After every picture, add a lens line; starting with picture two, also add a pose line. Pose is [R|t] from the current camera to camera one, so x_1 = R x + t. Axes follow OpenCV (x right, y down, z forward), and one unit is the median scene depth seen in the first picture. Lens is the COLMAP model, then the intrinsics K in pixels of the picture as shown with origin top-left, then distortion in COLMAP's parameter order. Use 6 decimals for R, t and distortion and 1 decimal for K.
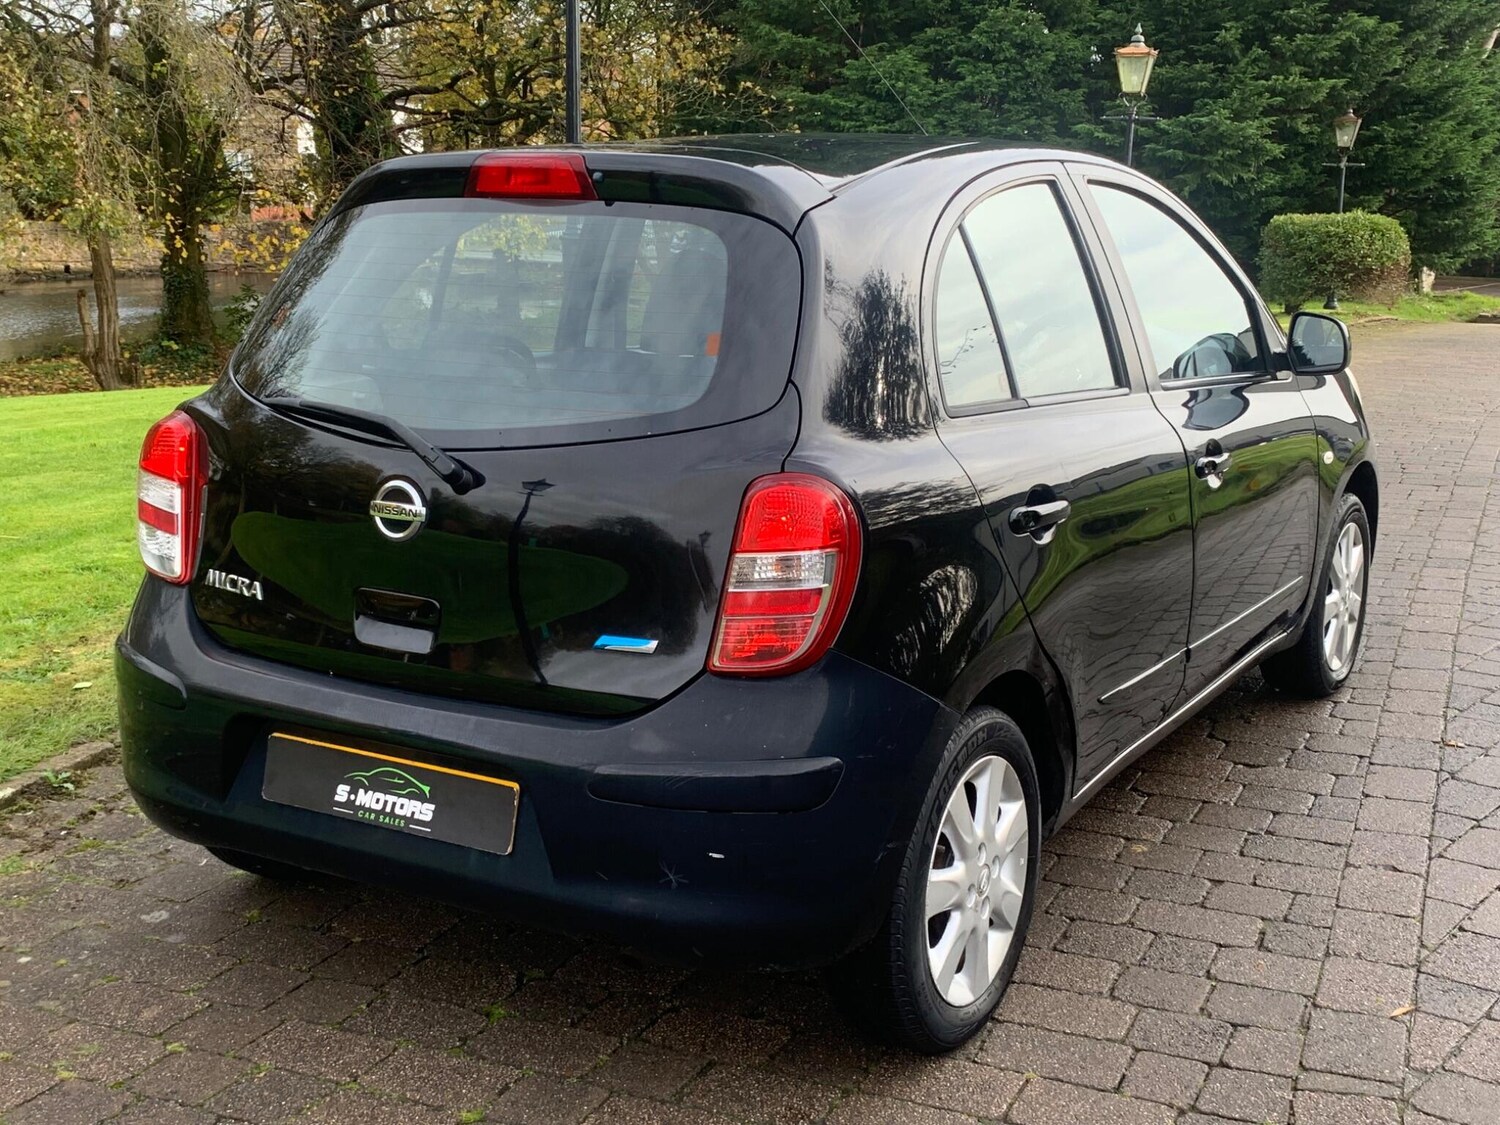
lens RADIAL K [[1751.0, 0, 747.9], [0, 1751.0, 572.0], [0, 0, 1]] dist [0.147145, -0.438973]
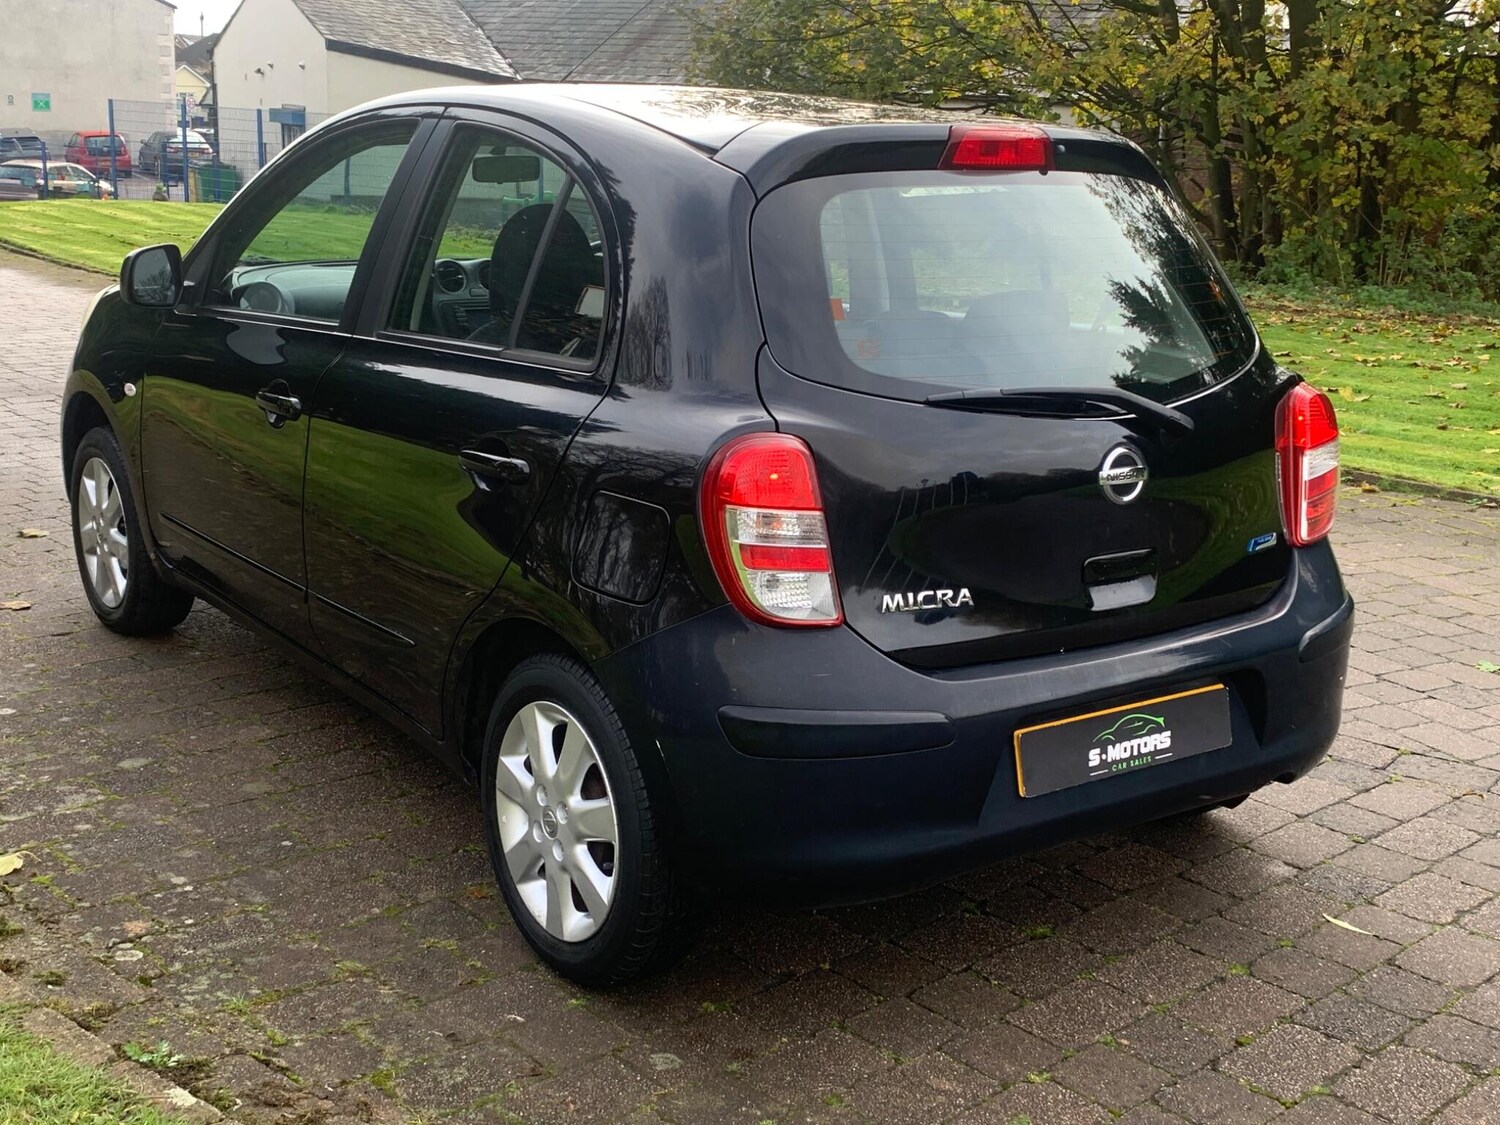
lens RADIAL K [[1751.3, 0, 755.8], [0, 1751.3, 579.3], [0, 0, 1]] dist [0.143312, -0.421048]
pose [[0.392762, -0.216491, 0.893795, -1.088943], [0.161358, 0.973042, 0.164780, -0.161024], [-0.905374, 0.079501, 0.417107, 0.666858]]
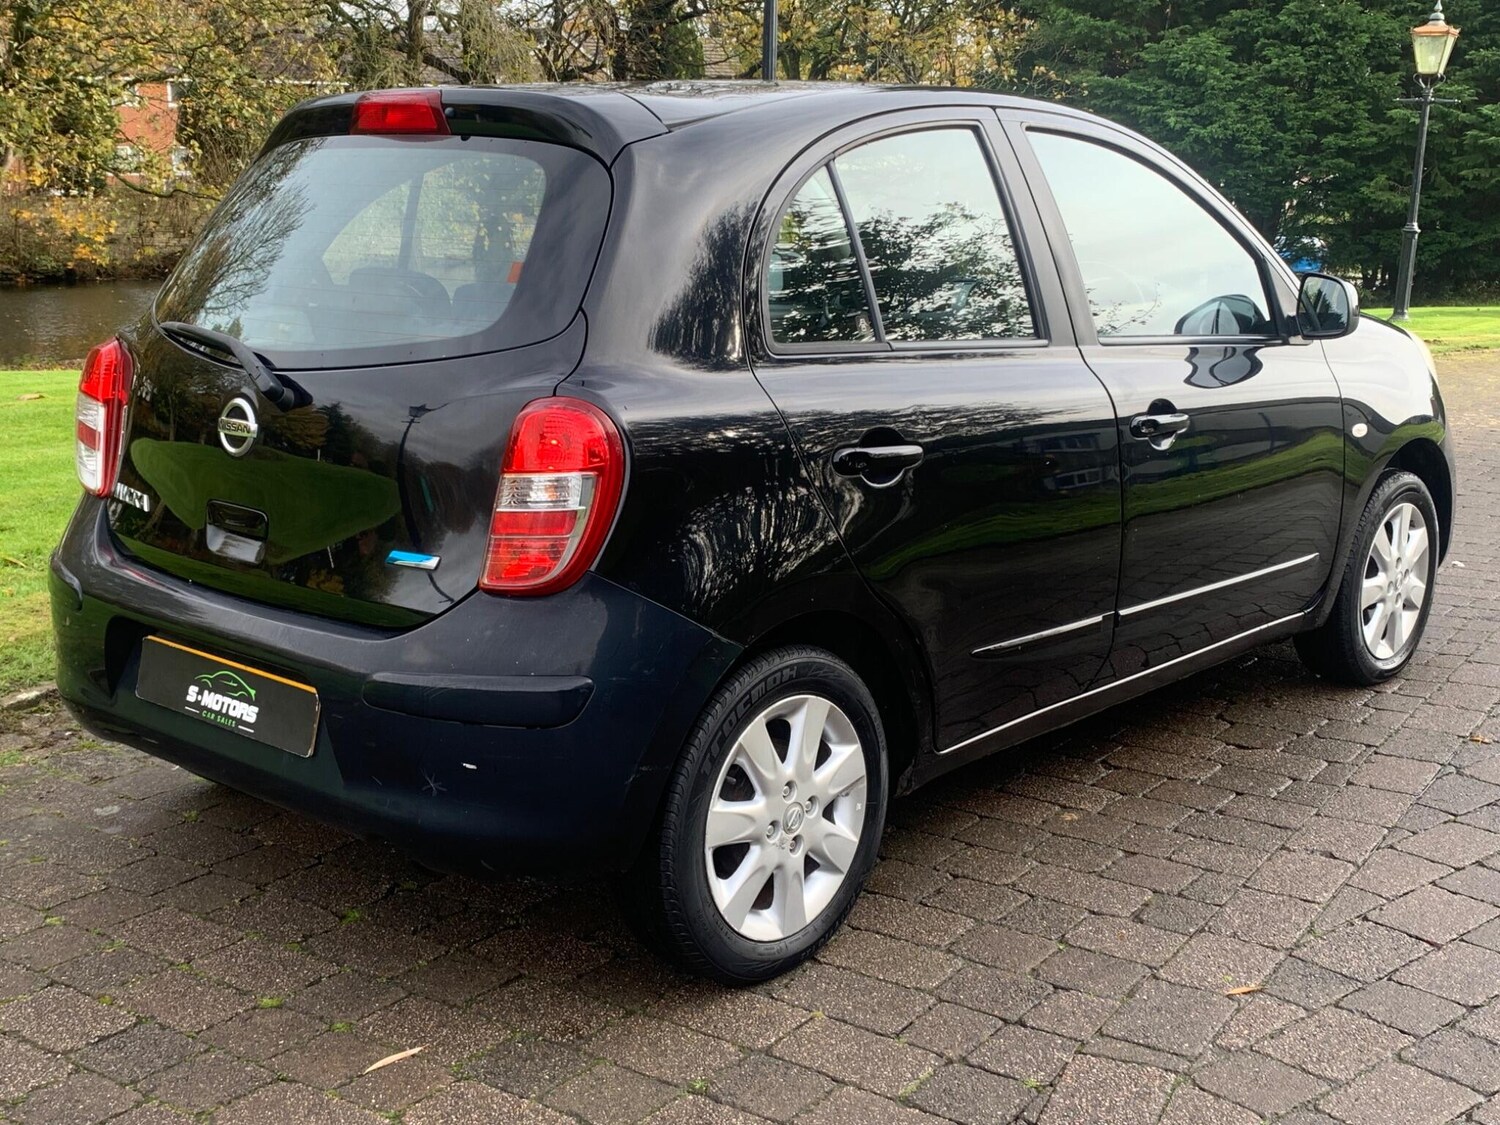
lens RADIAL K [[1751.0, 0, 747.9], [0, 1751.0, 572.0], [0, 0, 1]] dist [0.147145, -0.438973]
pose [[0.982459, 0.045368, -0.180874, 0.259057], [-0.044653, 0.998970, 0.008023, 0.025859], [0.181052, 0.000194, 0.983474, 0.012239]]
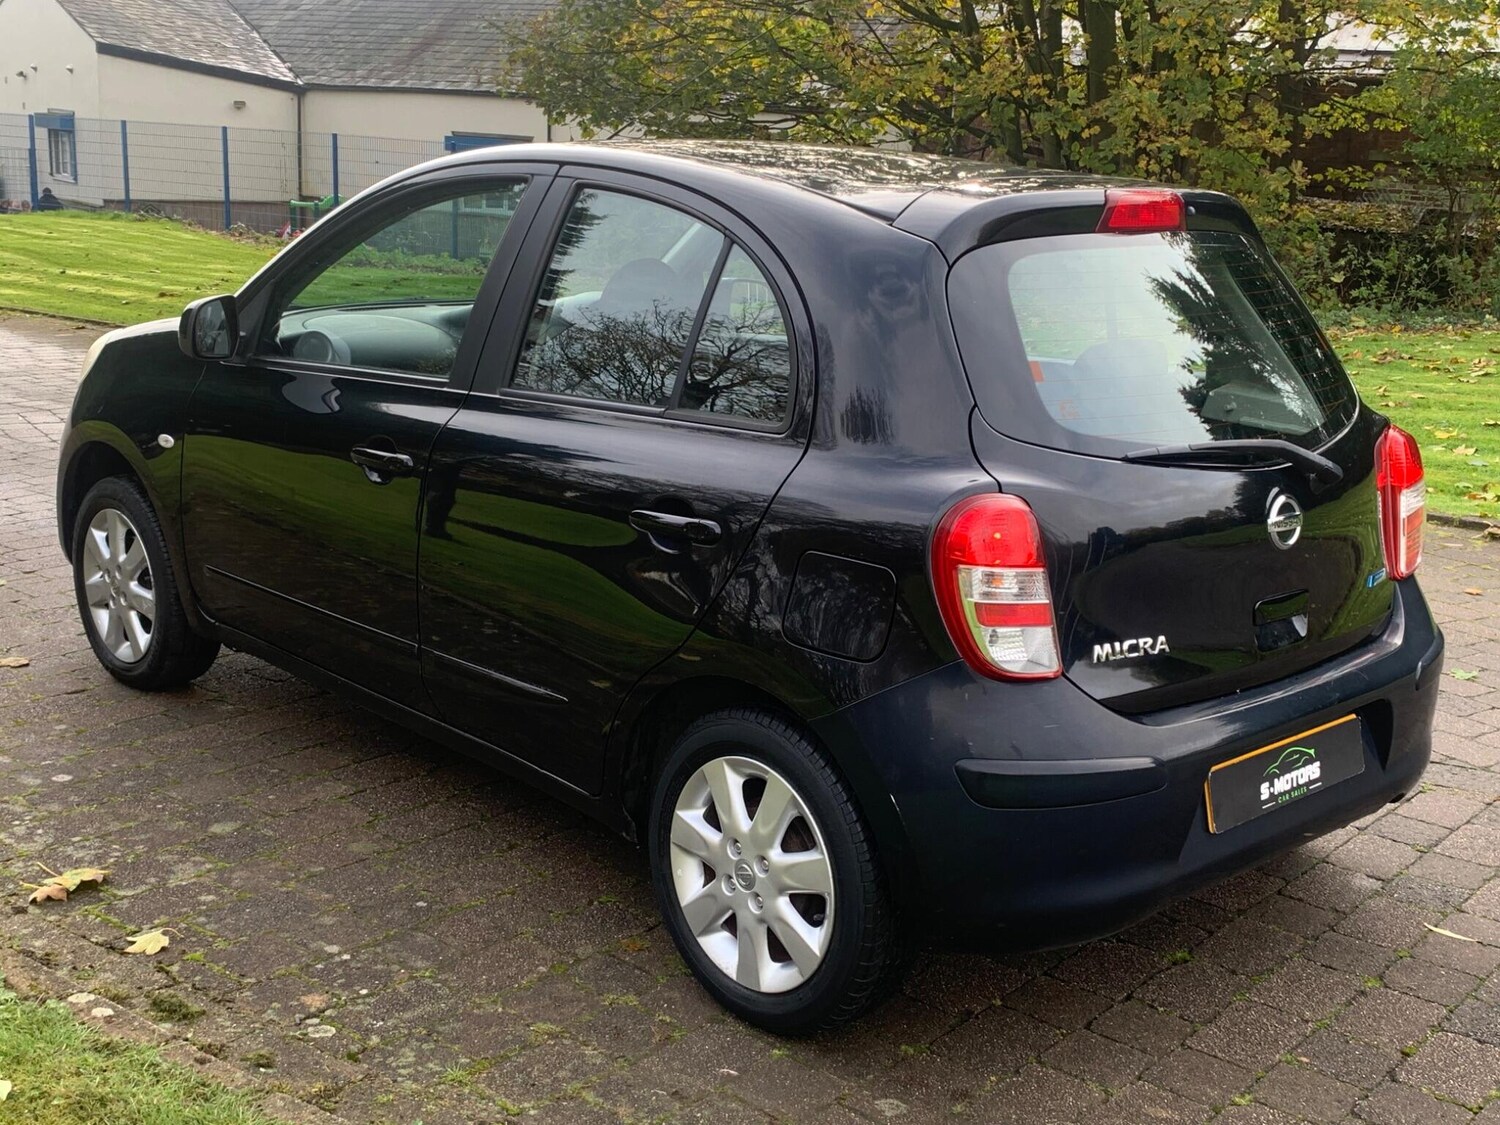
lens RADIAL K [[1751.0, 0, 747.9], [0, 1751.0, 572.0], [0, 0, 1]] dist [0.147145, -0.438973]
pose [[0.274637, -0.220470, 0.935932, -1.177512], [0.167083, 0.969494, 0.179347, -0.228915], [-0.946920, 0.107123, 0.303095, 0.861725]]
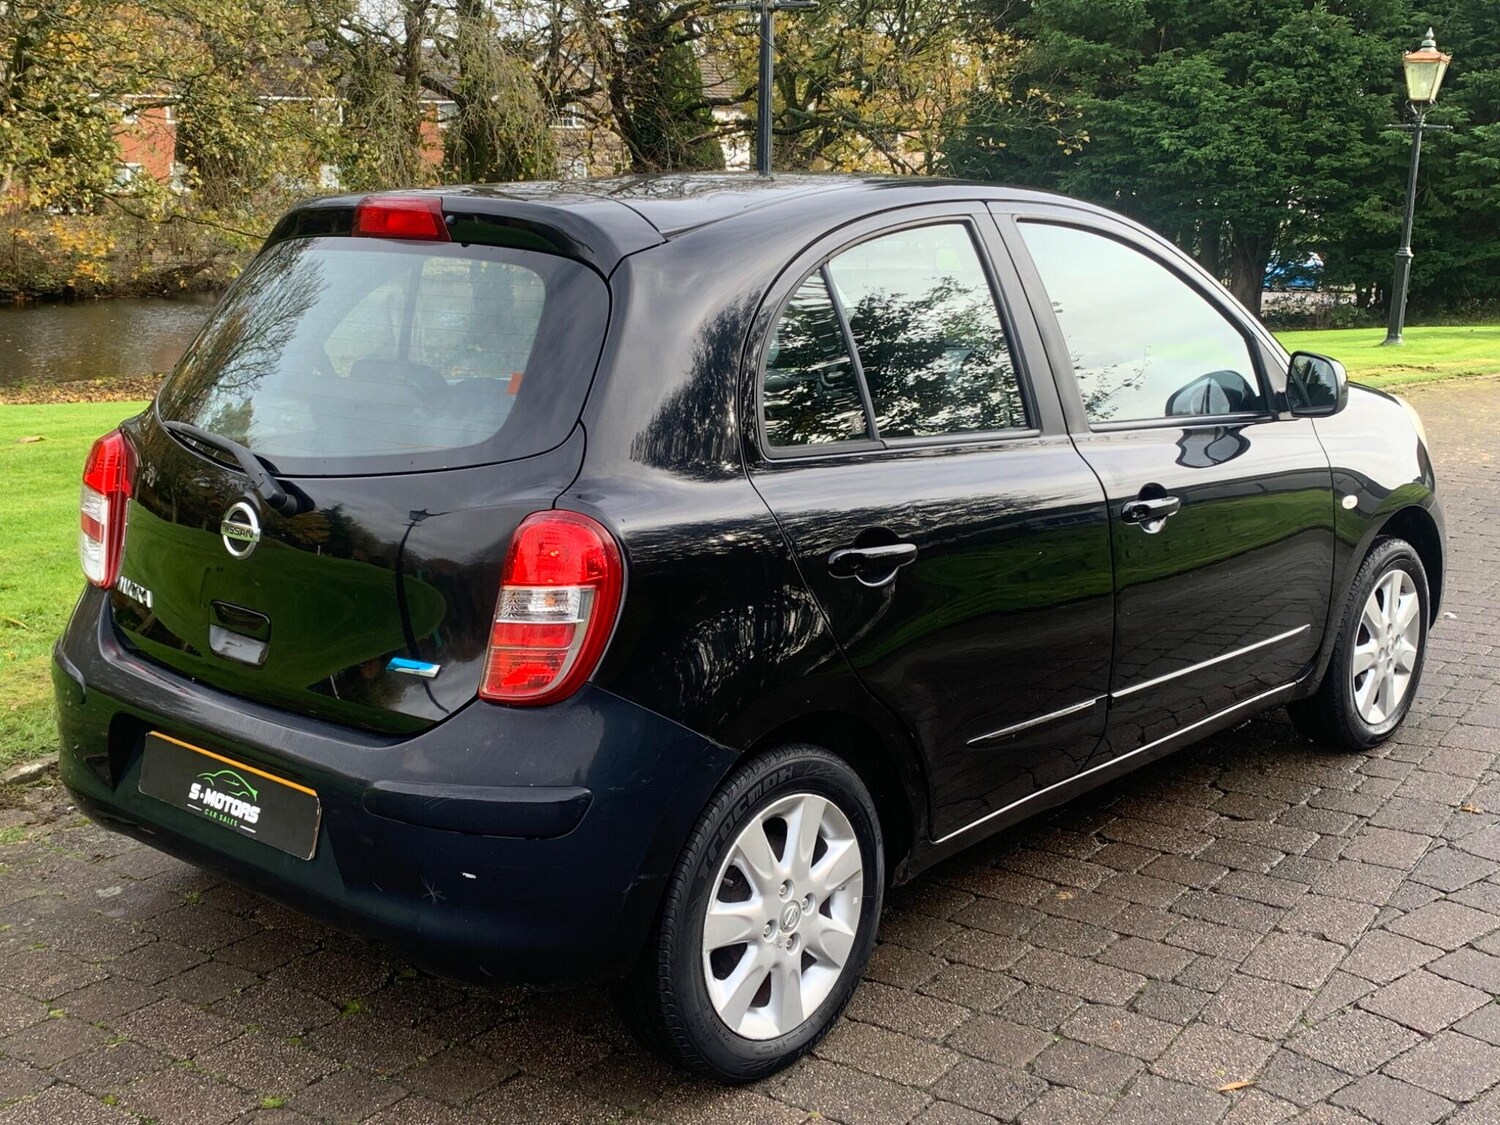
lens RADIAL K [[1751.0, 0, 750.0], [0, 1751.0, 562.5], [0, 0, 1]] dist [0.137681, -0.402931]
pose [[0.983014, 0.040600, -0.178984, 0.259833], [-0.041869, 0.999118, -0.003317, -0.021701], [0.178692, 0.010754, 0.983846, 0.000882]]
